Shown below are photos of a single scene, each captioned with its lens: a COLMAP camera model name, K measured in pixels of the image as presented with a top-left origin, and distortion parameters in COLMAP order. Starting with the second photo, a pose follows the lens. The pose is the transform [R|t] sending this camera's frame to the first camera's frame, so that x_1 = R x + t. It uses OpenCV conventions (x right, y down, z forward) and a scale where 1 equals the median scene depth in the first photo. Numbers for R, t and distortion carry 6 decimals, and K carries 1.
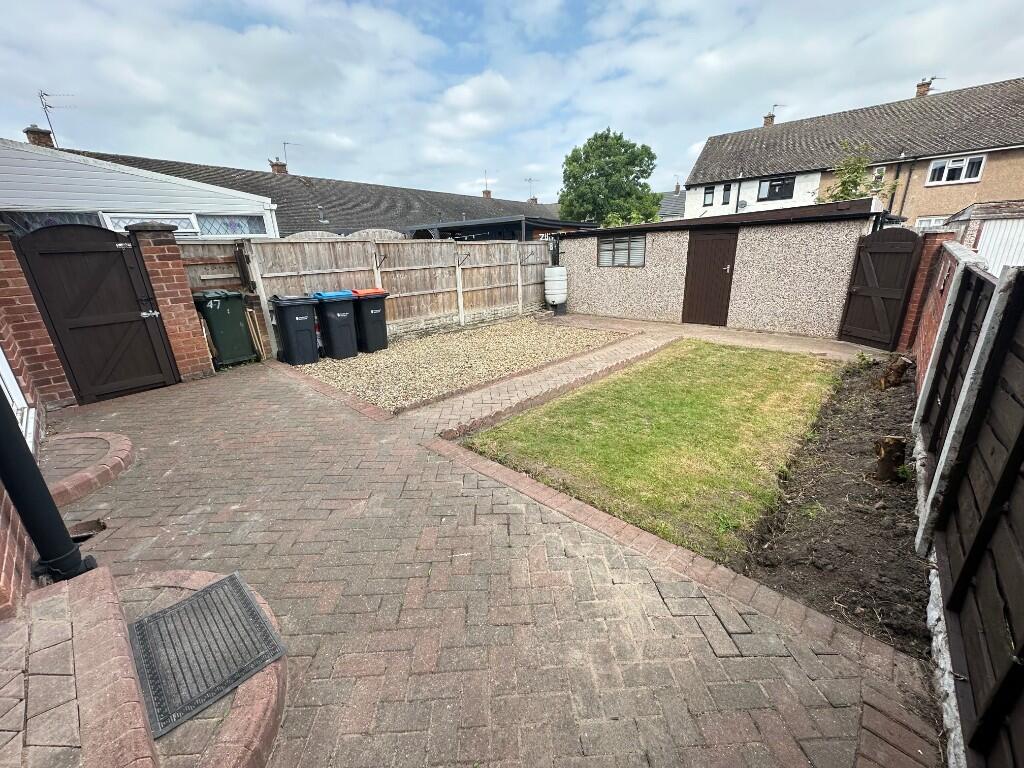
lens RADIAL K [[408.1, 0, 512.8], [0, 408.1, 383.7], [0, 0, 1]] dist [-0.002818, -0.000500]
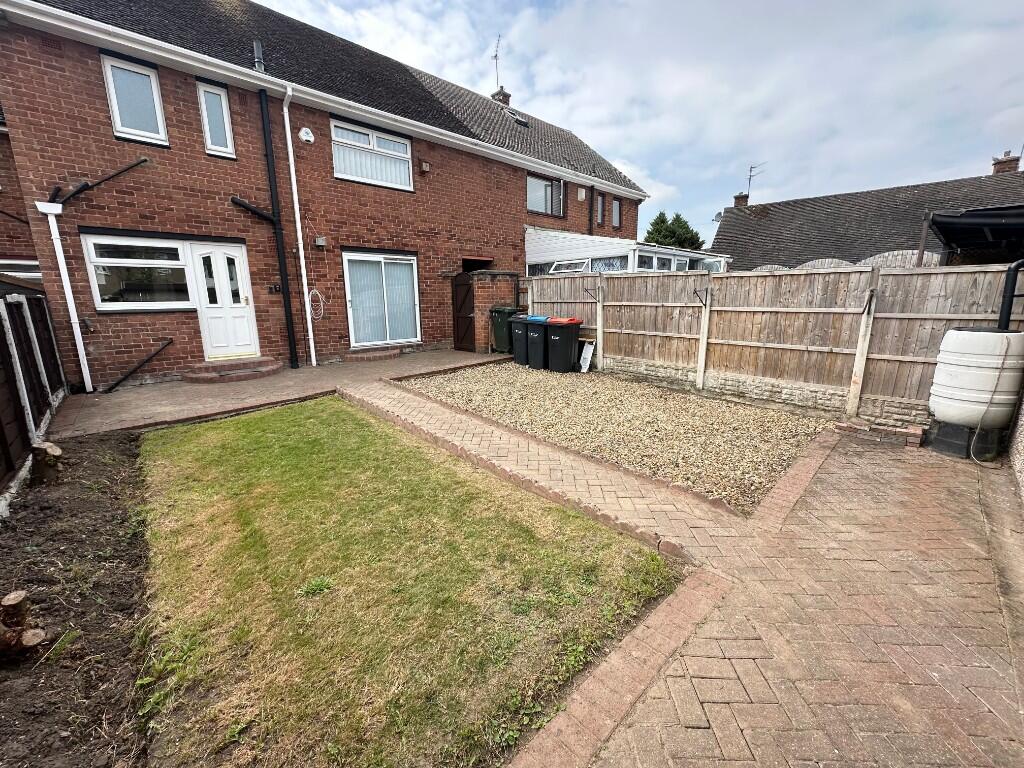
lens RADIAL K [[408.1, 0, 512.8], [0, 408.1, 383.7], [0, 0, 1]] dist [-0.002818, -0.000500]
pose [[-0.083074, 0.245277, -0.965887, 0.632032], [-0.303595, 0.916936, 0.258958, -0.251642], [0.949173, 0.314751, -0.001709, 0.736911]]
